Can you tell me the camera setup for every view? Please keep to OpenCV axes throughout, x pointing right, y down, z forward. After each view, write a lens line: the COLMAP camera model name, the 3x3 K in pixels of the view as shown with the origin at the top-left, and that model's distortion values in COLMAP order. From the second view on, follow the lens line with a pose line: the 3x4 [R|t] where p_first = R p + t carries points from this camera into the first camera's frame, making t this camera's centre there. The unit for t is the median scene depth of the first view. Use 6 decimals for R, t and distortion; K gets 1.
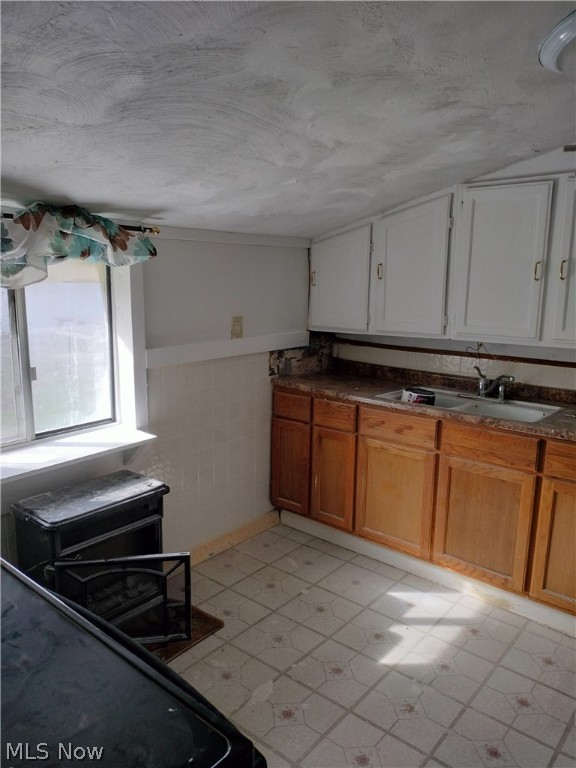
lens RADIAL K [[561.9, 0, 273.8], [0, 561.9, 385.8], [0, 0, 1]] dist [0.056204, -0.051845]
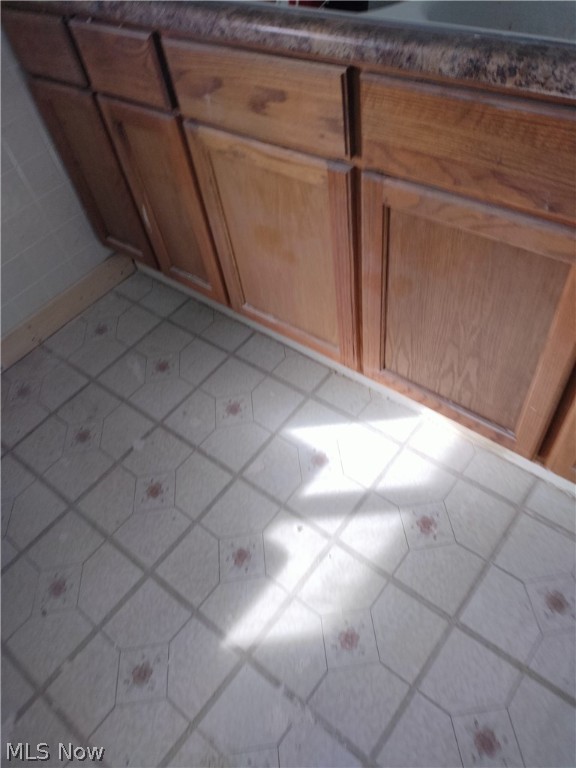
lens RADIAL K [[550.6, 0, 285.0], [0, 550.6, 386.5], [0, 0, 1]] dist [-0.002071, -0.005914]
pose [[0.989852, -0.112238, -0.087148, 0.262754], [0.142012, 0.759933, 0.634298, -0.004921], [-0.004966, -0.640238, 0.768161, 0.642677]]
